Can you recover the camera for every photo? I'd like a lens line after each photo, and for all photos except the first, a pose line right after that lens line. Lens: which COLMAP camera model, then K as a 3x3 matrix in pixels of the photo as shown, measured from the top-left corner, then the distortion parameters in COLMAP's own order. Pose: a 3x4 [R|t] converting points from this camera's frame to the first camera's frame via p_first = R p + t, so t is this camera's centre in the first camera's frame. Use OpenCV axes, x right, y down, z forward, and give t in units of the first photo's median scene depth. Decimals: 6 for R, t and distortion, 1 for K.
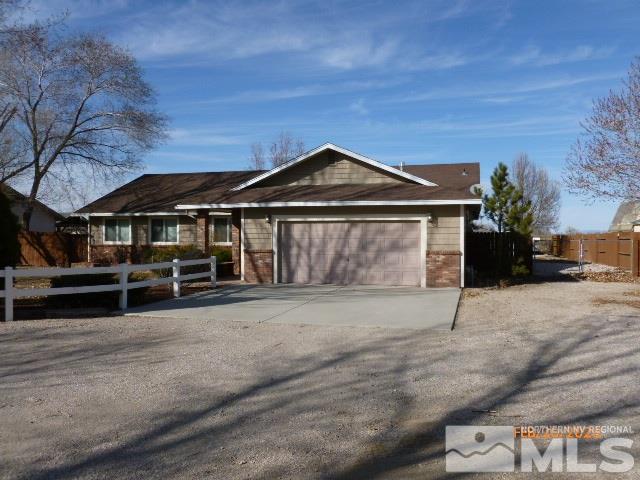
lens RADIAL K [[535.8, 0, 320.0], [0, 535.8, 240.0], [0, 0, 1]] dist [-0.057363, -0.001177]
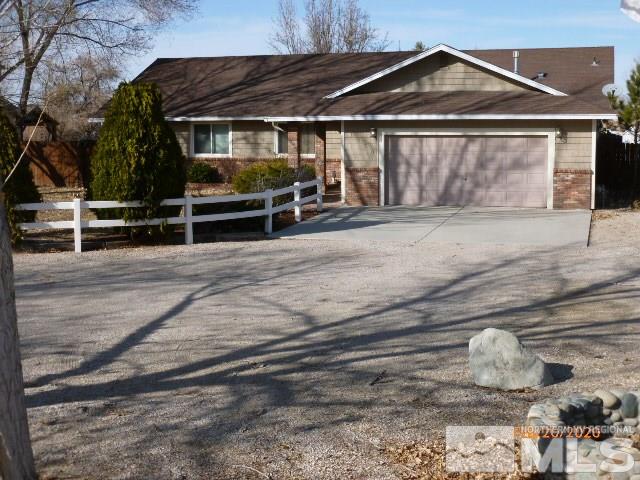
lens RADIAL K [[940.6, 0, 320.0], [0, 940.6, 240.0], [0, 0, 1]] dist [-0.049566, -0.073011]
pose [[0.999912, -0.008193, -0.010412, -0.171726], [0.009397, 0.992549, 0.121481, -0.053869], [0.009339, -0.121569, 0.992539, -0.564557]]
